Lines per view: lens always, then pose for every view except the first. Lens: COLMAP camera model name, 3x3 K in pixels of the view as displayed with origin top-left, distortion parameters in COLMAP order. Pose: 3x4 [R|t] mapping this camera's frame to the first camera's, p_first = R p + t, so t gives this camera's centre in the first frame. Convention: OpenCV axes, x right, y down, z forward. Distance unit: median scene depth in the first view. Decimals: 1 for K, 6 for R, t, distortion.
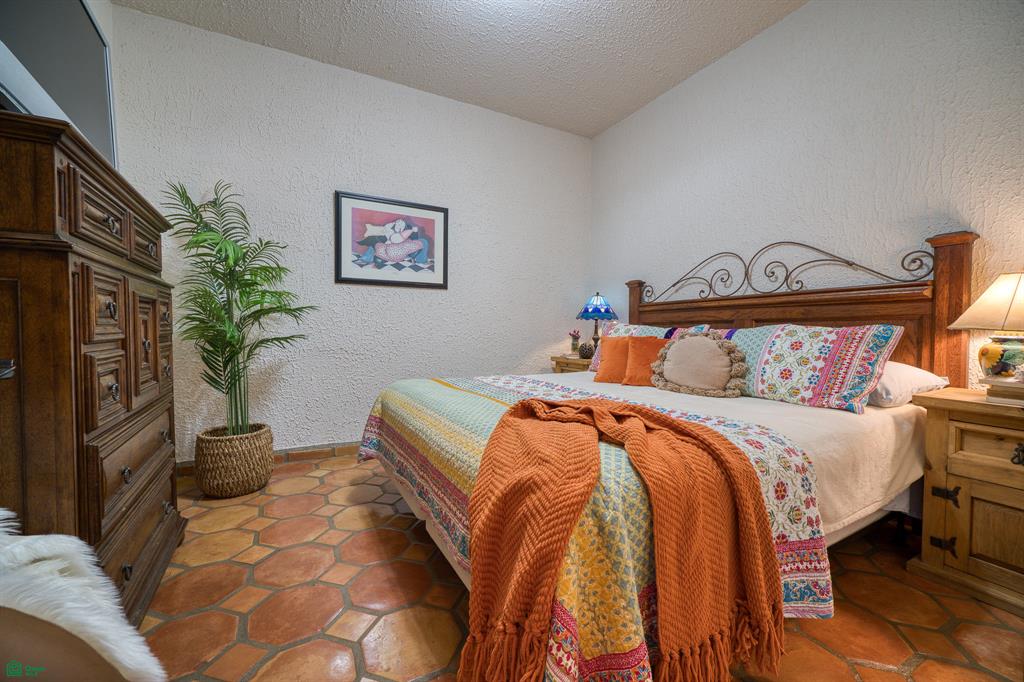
lens RADIAL K [[424.8, 0, 512.0], [0, 424.8, 341.0], [0, 0, 1]] dist [-0.000397, -0.000067]
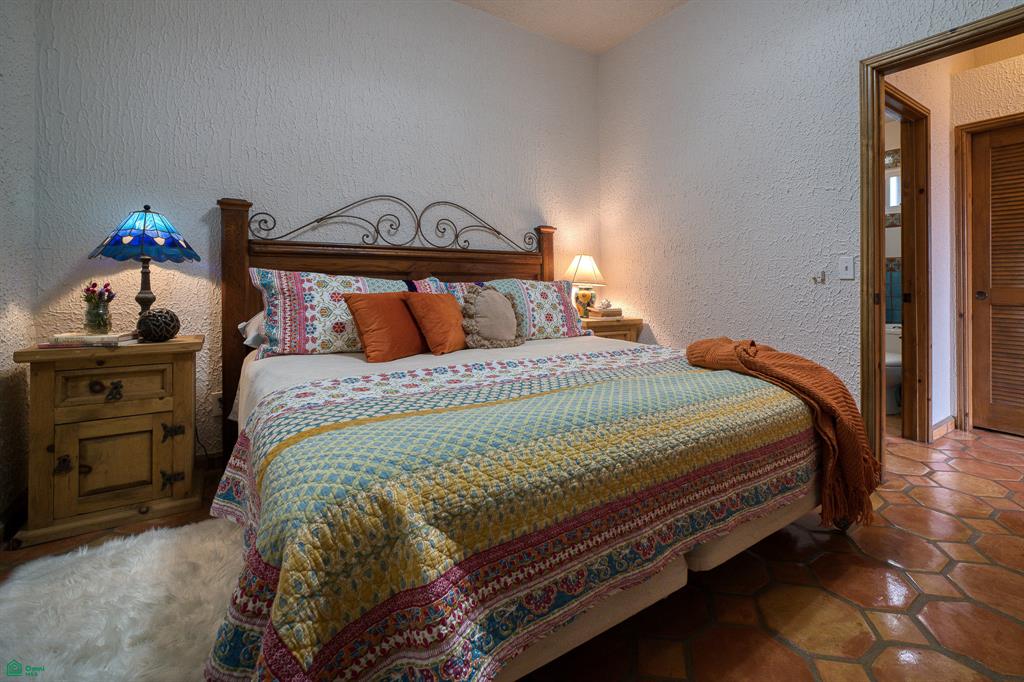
lens RADIAL K [[436.4, 0, 512.3], [0, 436.4, 315.8], [0, 0, 1]] dist [-0.001268, -0.000126]
pose [[-0.089476, -0.076474, 0.993049, -0.499133], [0.019601, 0.996720, 0.078523, -0.025234], [-0.995796, 0.026491, -0.087683, 0.909448]]
